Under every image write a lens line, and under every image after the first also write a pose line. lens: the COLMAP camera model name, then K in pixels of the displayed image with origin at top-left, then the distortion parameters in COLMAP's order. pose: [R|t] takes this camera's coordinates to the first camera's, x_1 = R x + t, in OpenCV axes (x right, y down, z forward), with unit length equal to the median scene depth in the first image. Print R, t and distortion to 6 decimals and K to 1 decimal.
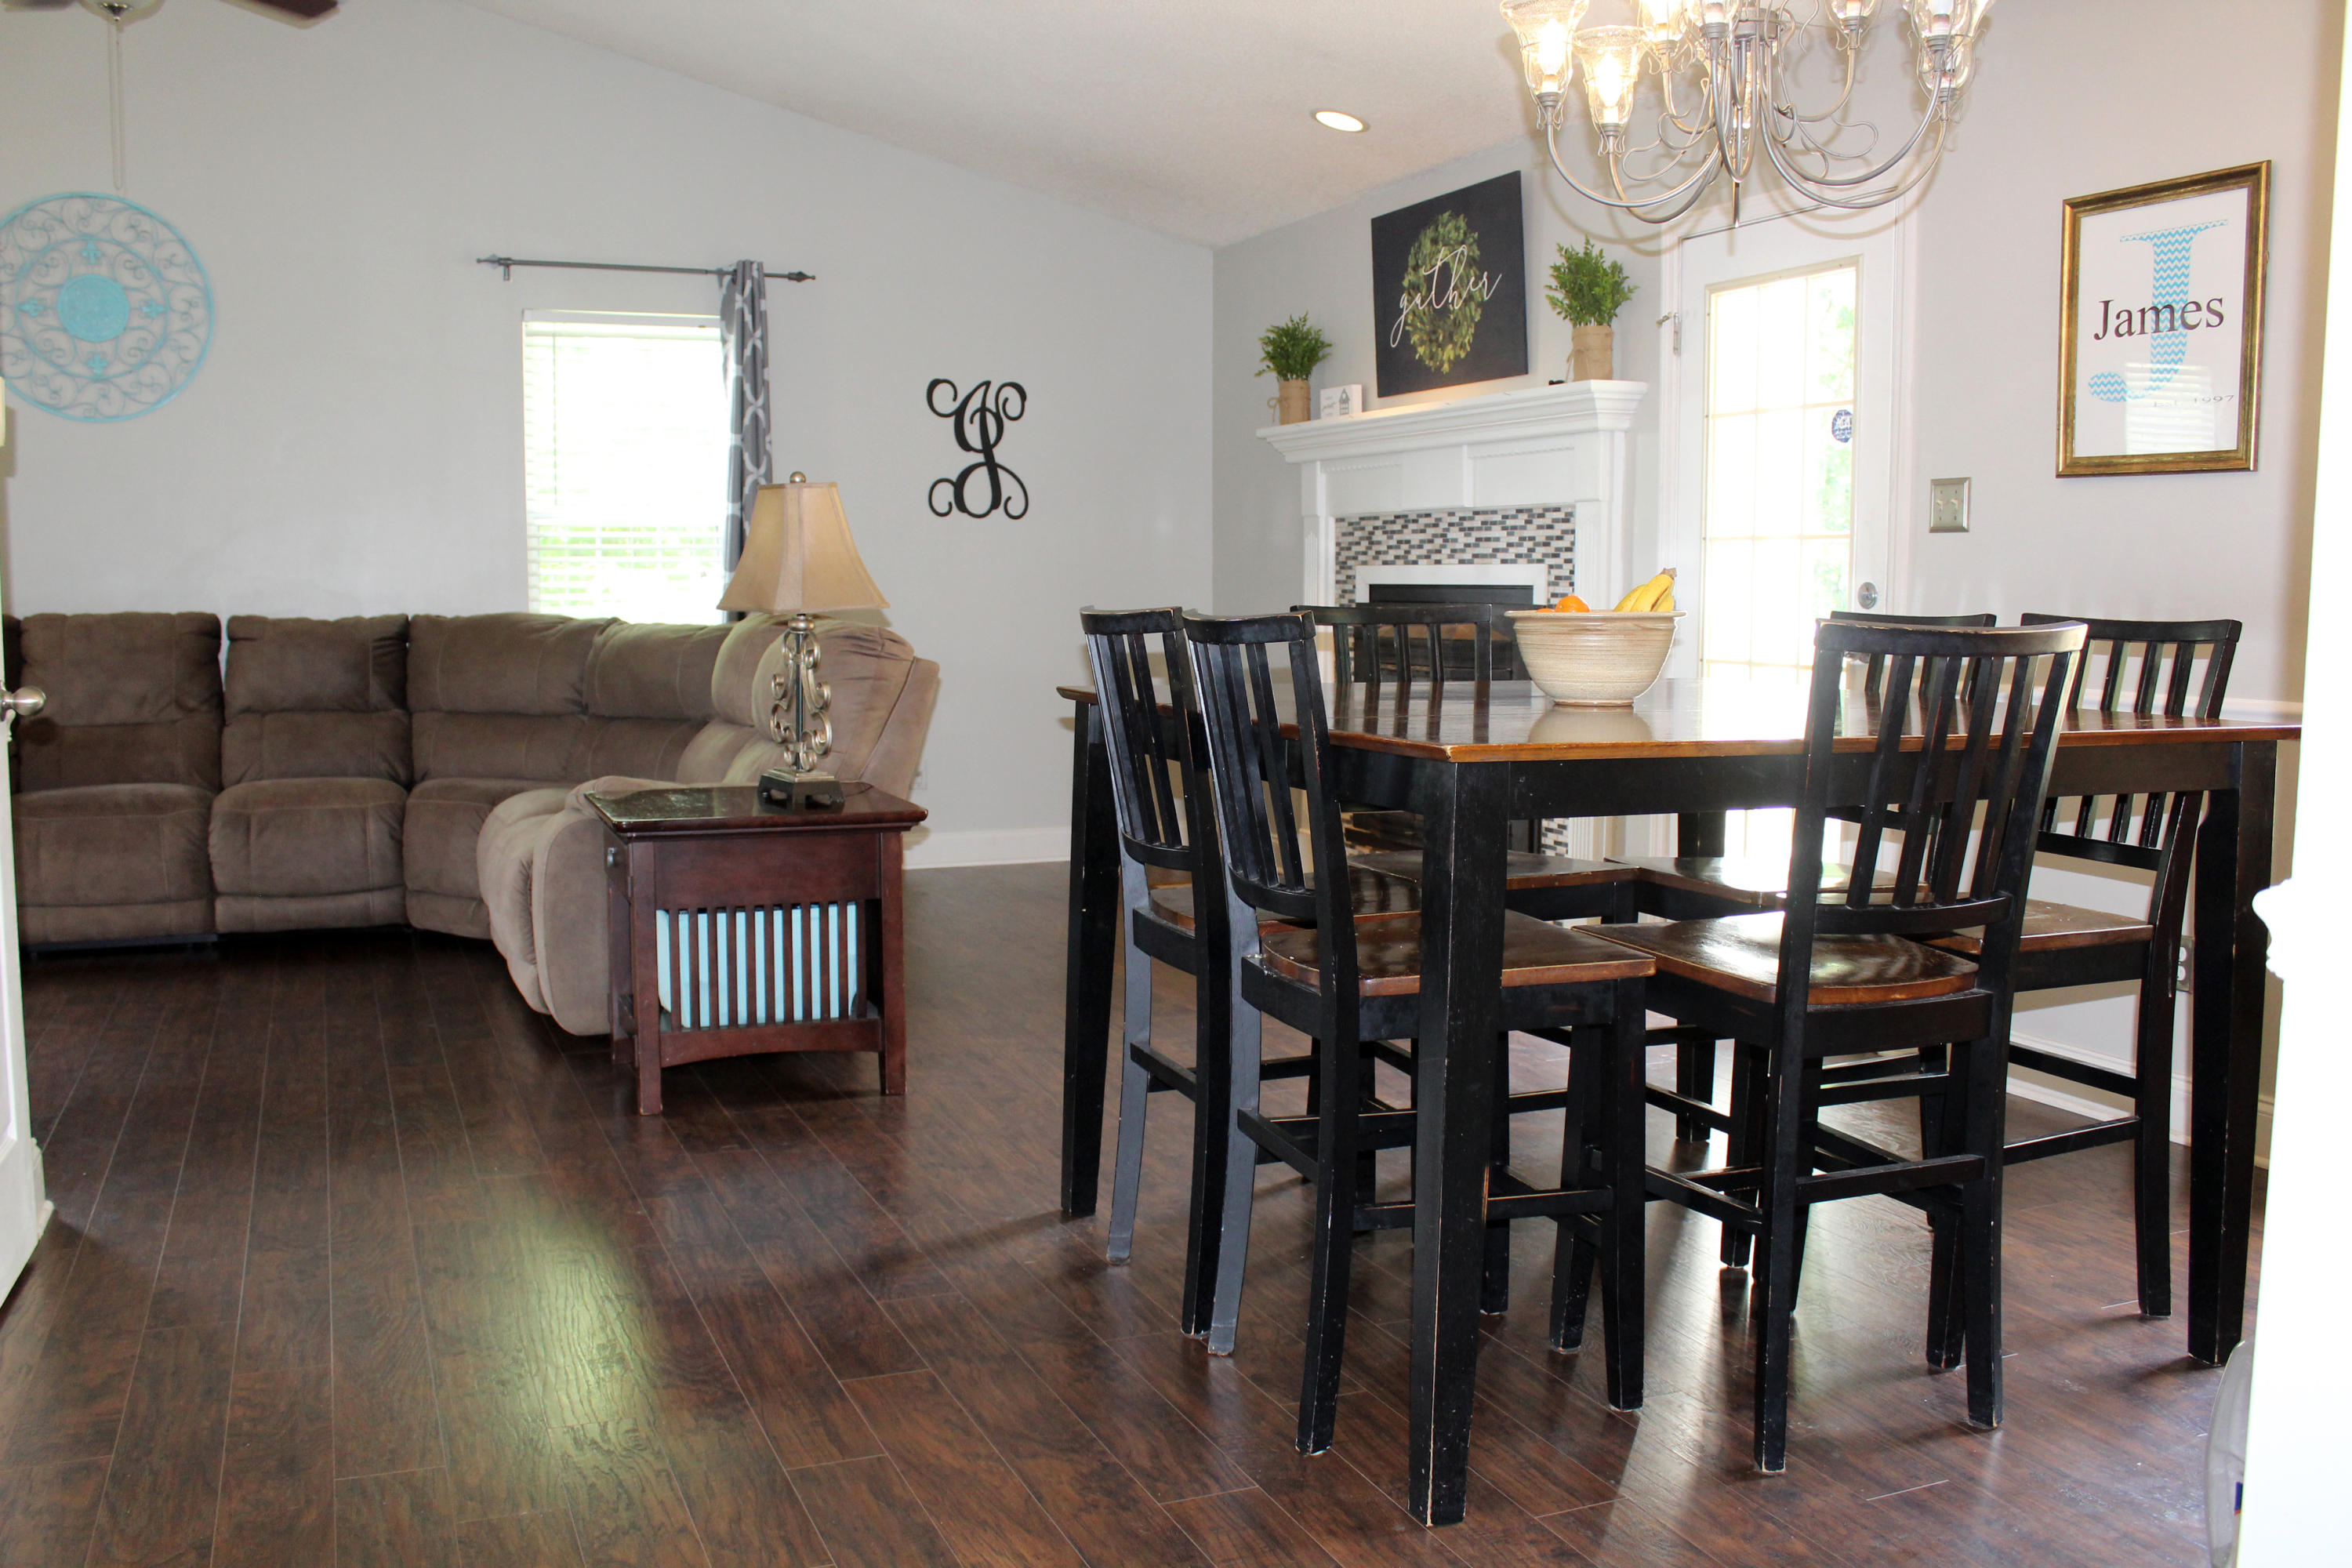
lens RADIAL K [[1983.3, 0, 1135.3], [0, 1983.3, 780.5], [0, 0, 1]] dist [-0.150881, 0.131489]
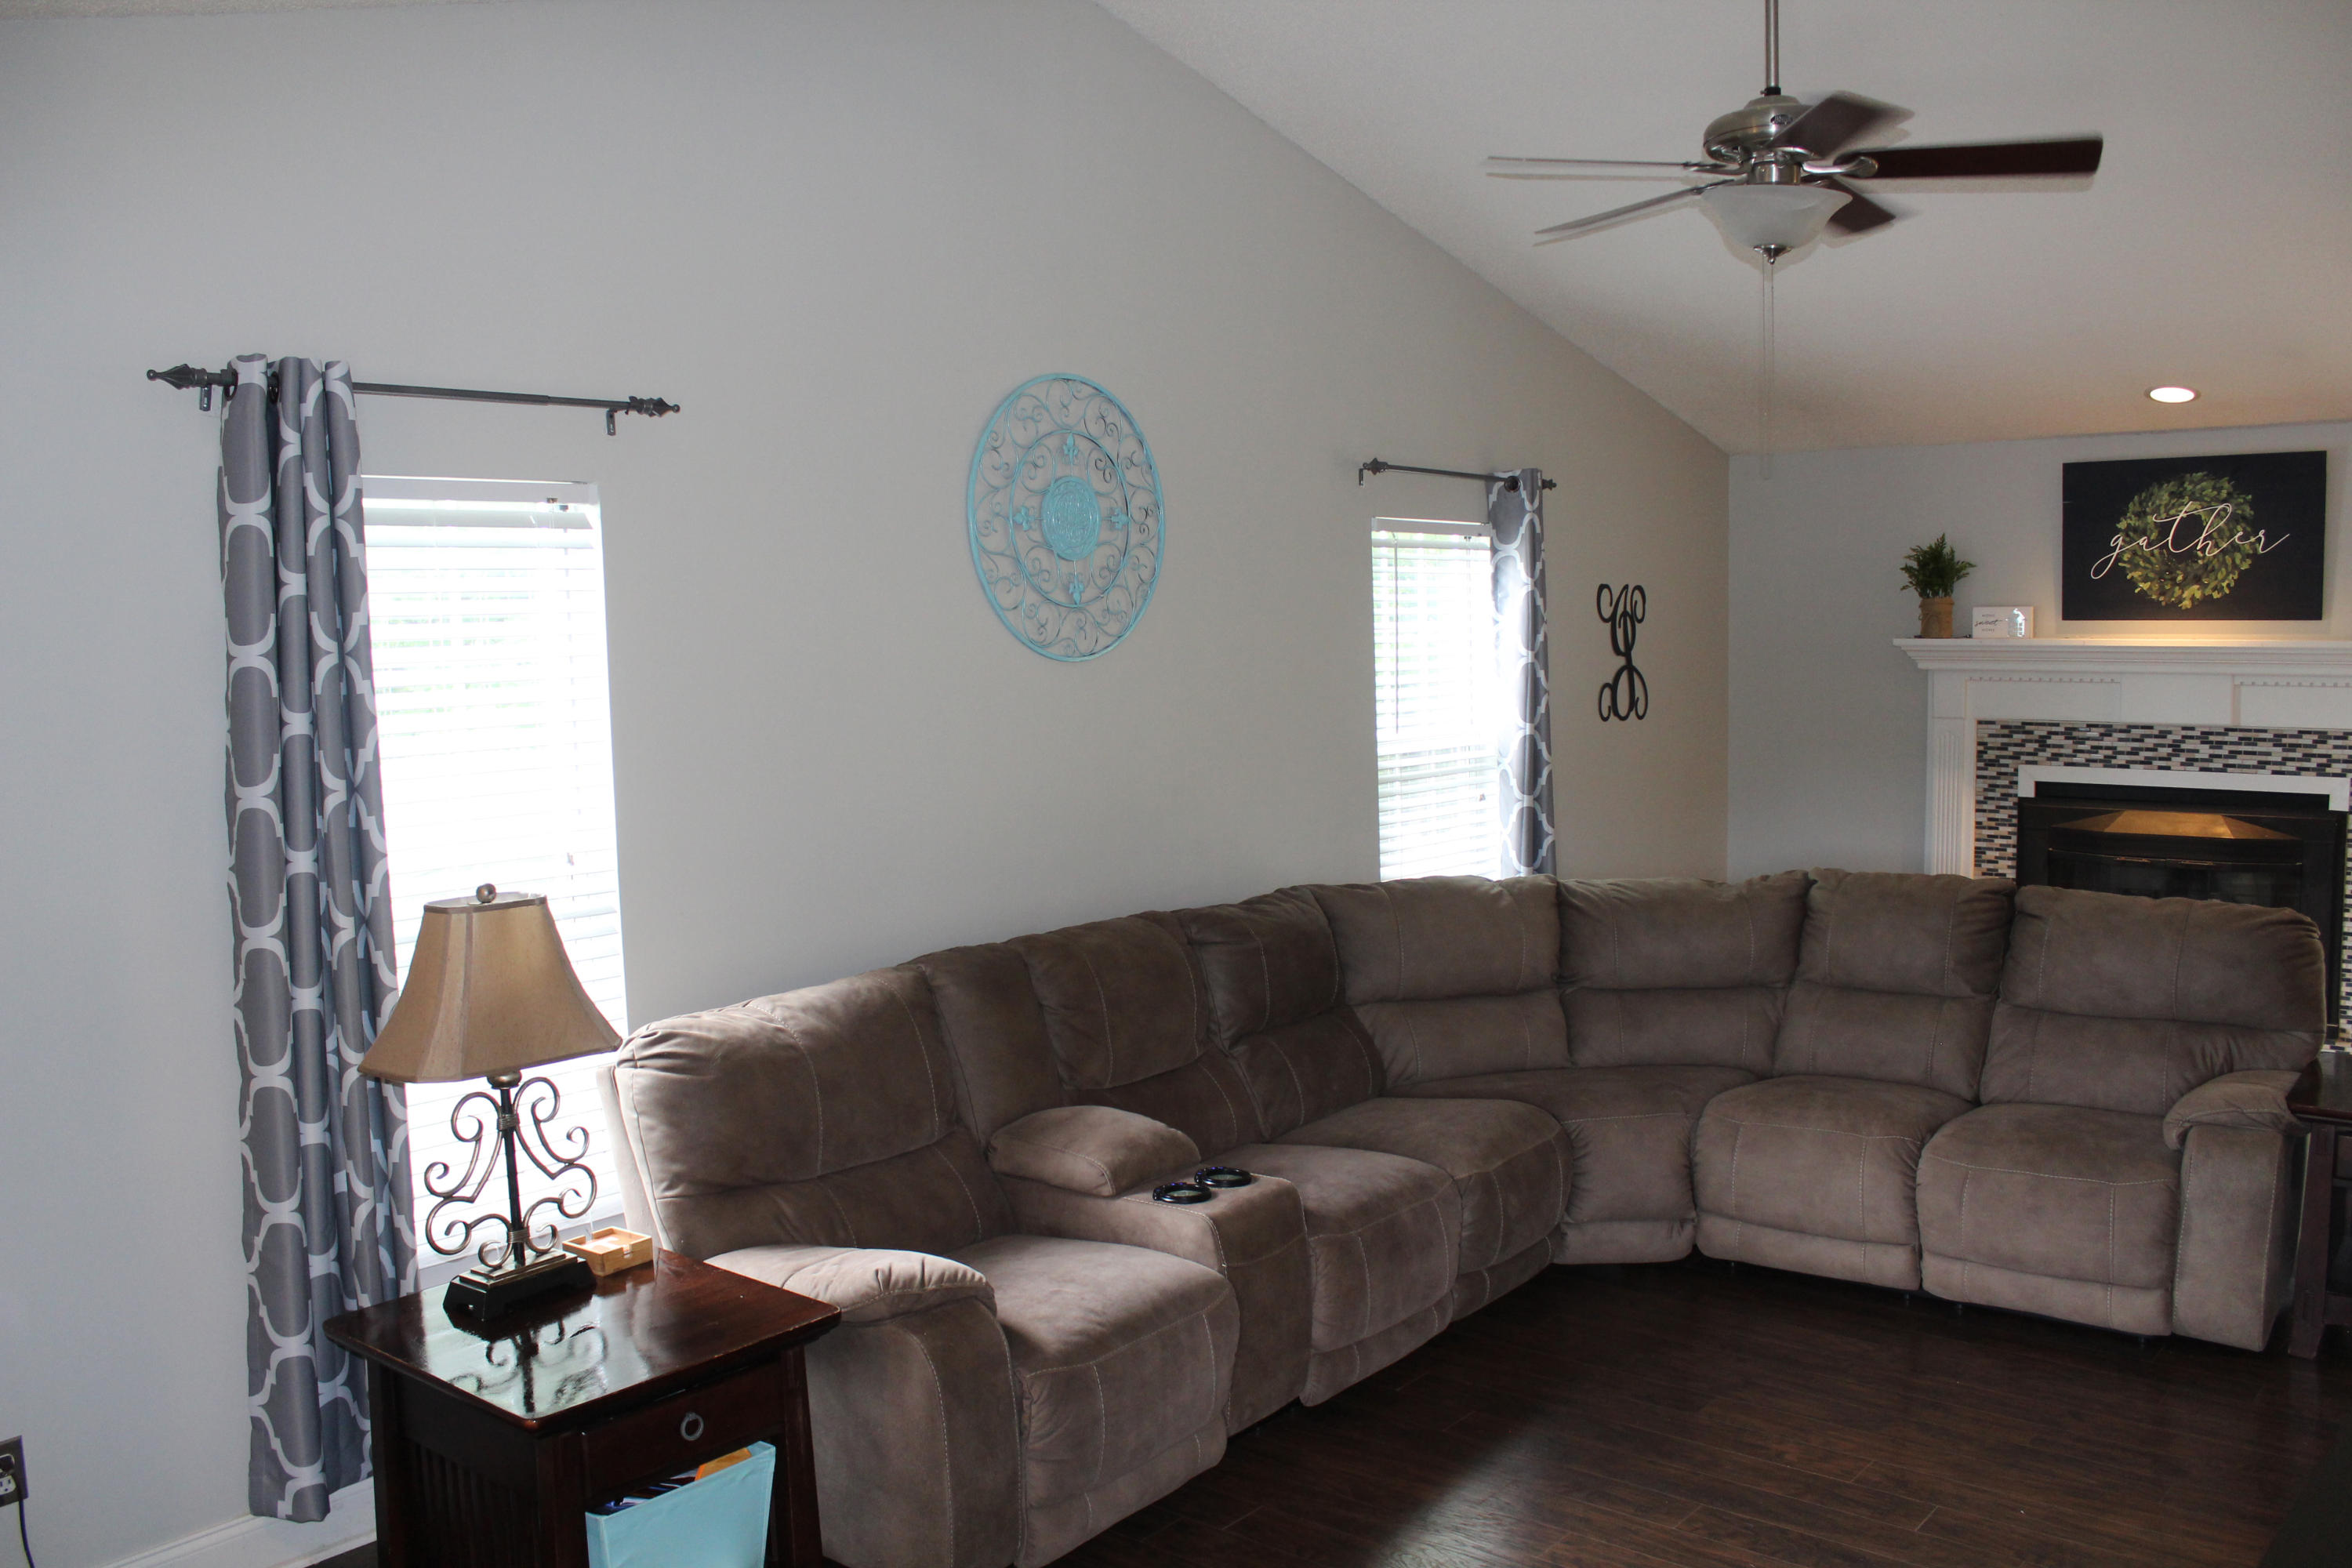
lens RADIAL K [[1983.3, 0, 1135.3], [0, 1983.3, 780.5], [0, 0, 1]] dist [-0.150881, 0.131489]
pose [[0.891288, -0.050684, 0.450596, -0.903047], [0.059360, 0.998223, -0.005134, -0.133769], [-0.449535, 0.031324, 0.892713, 0.259759]]
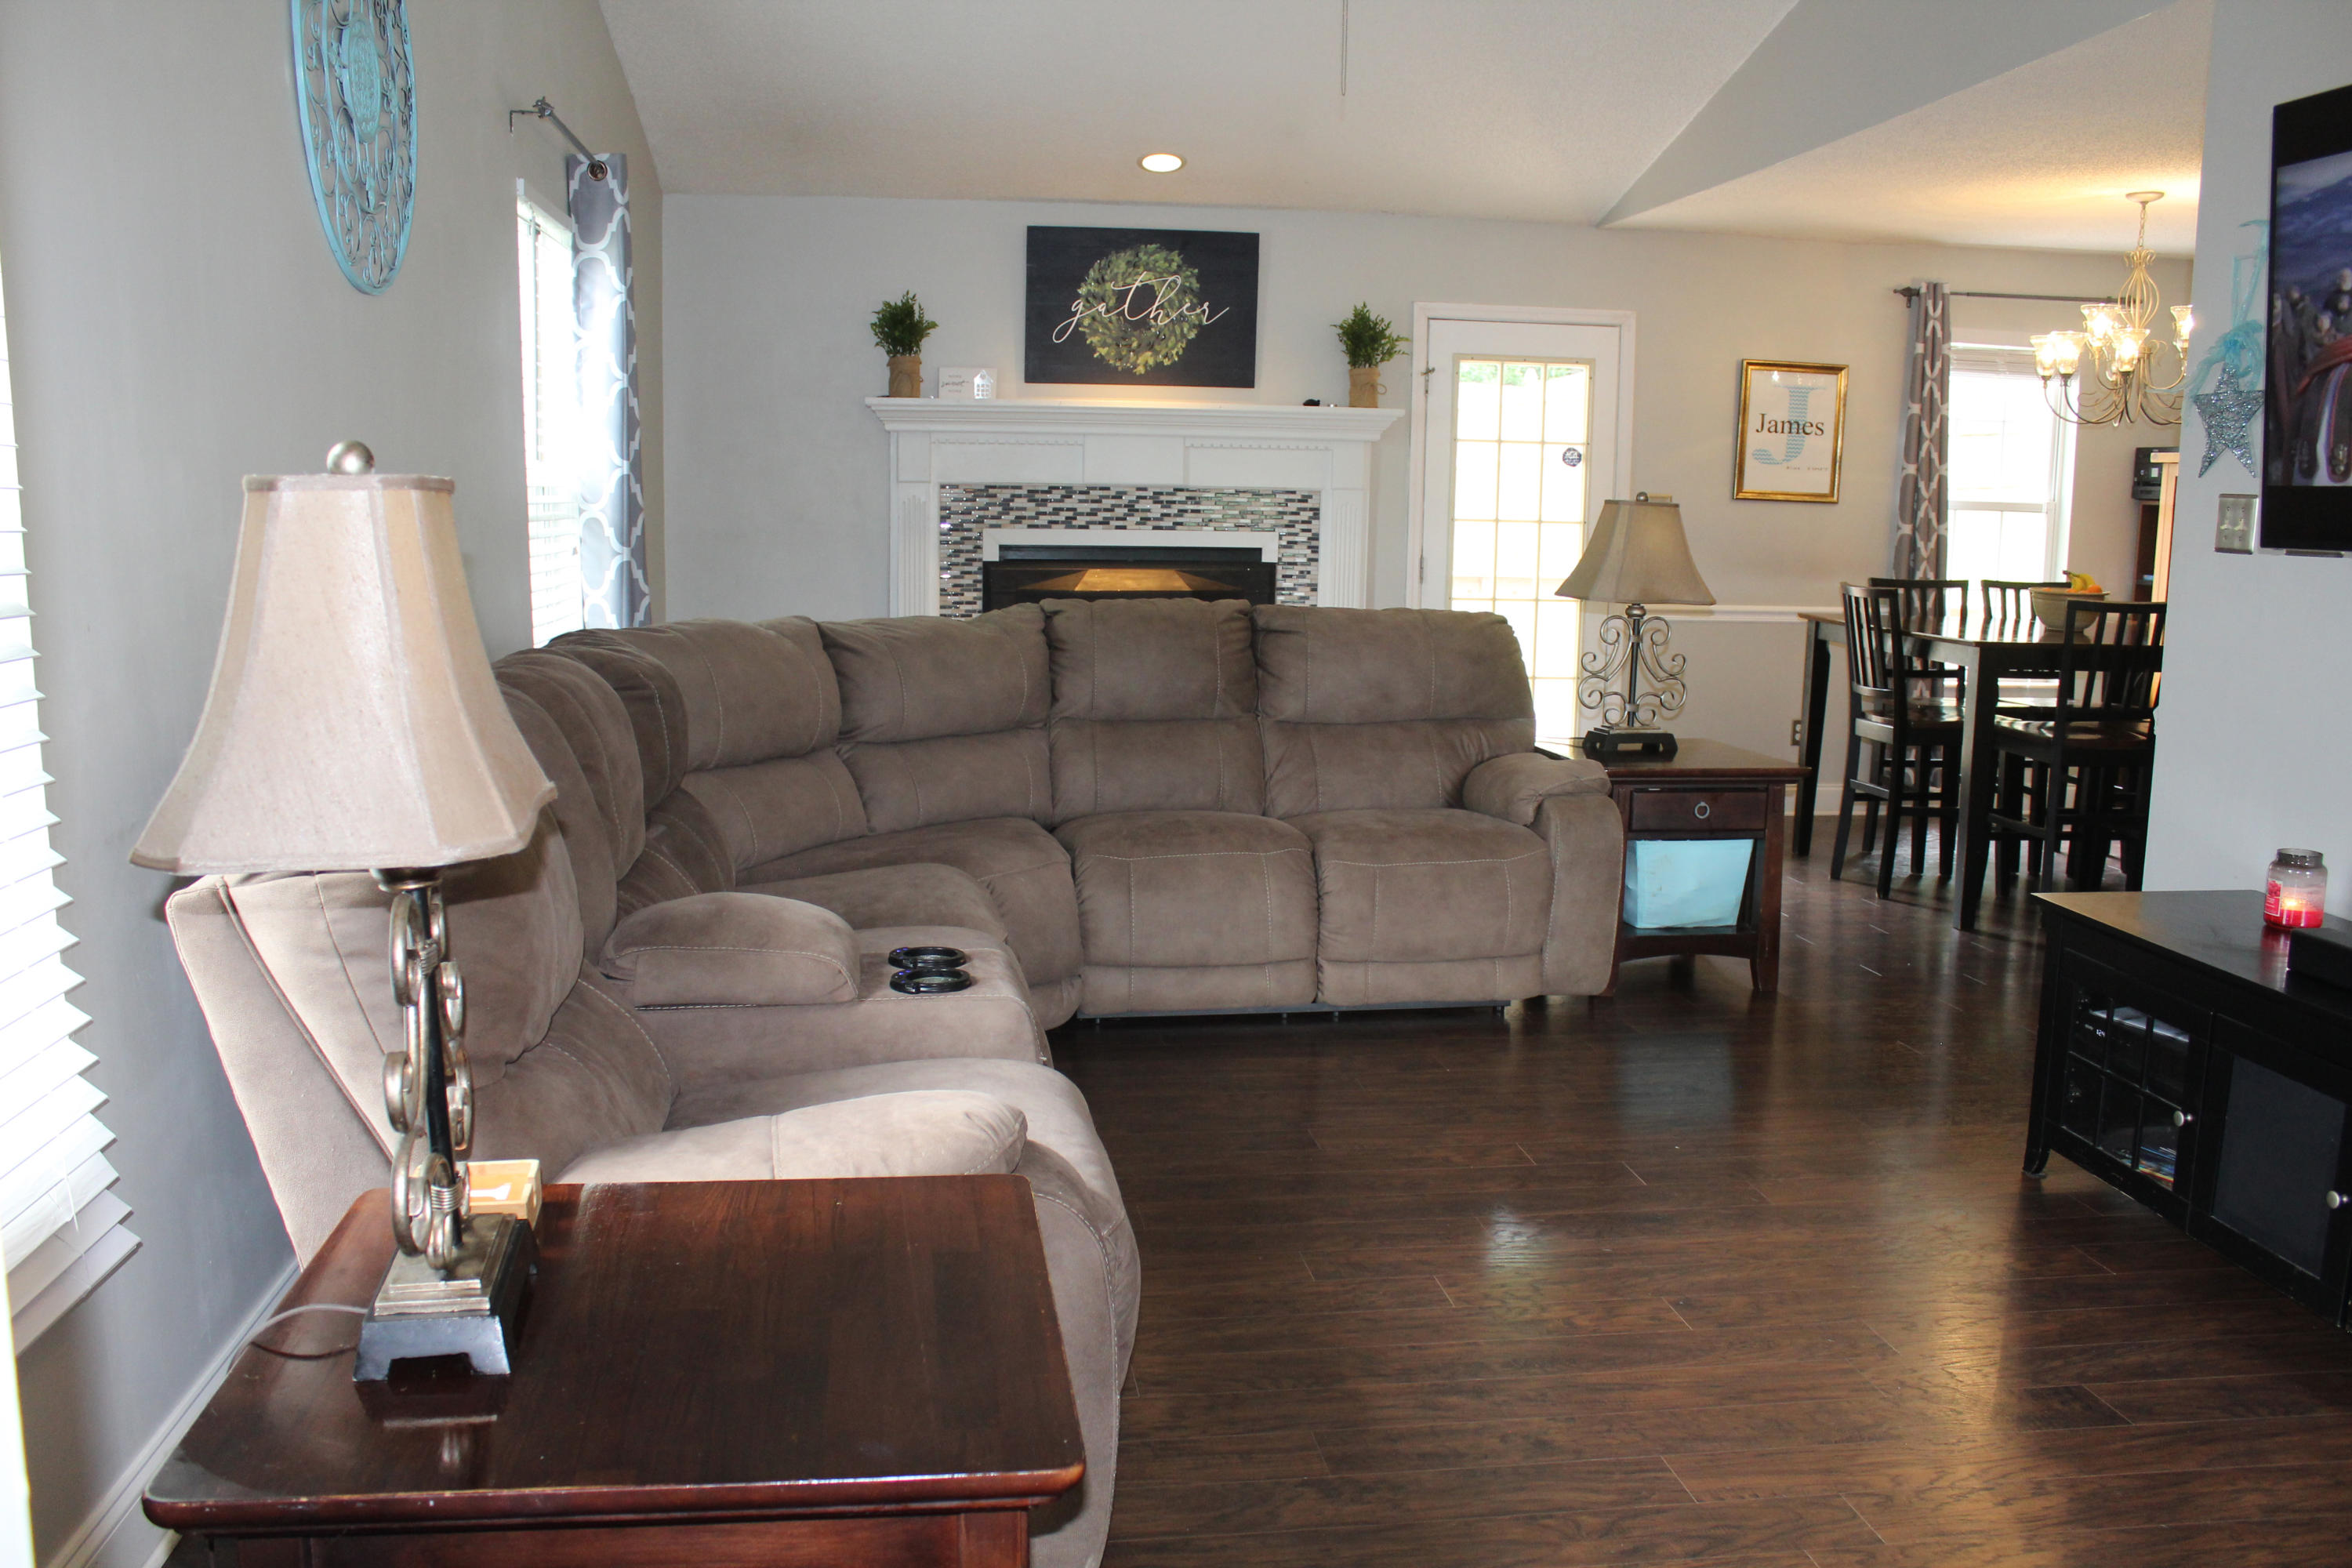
lens RADIAL K [[1983.3, 0, 1135.3], [0, 1983.3, 780.5], [0, 0, 1]] dist [-0.150881, 0.131489]
pose [[0.272946, -0.136196, 0.952340, -1.031413], [0.082590, 0.989591, 0.117852, -0.099486], [-0.958478, 0.046486, 0.281354, 0.654913]]
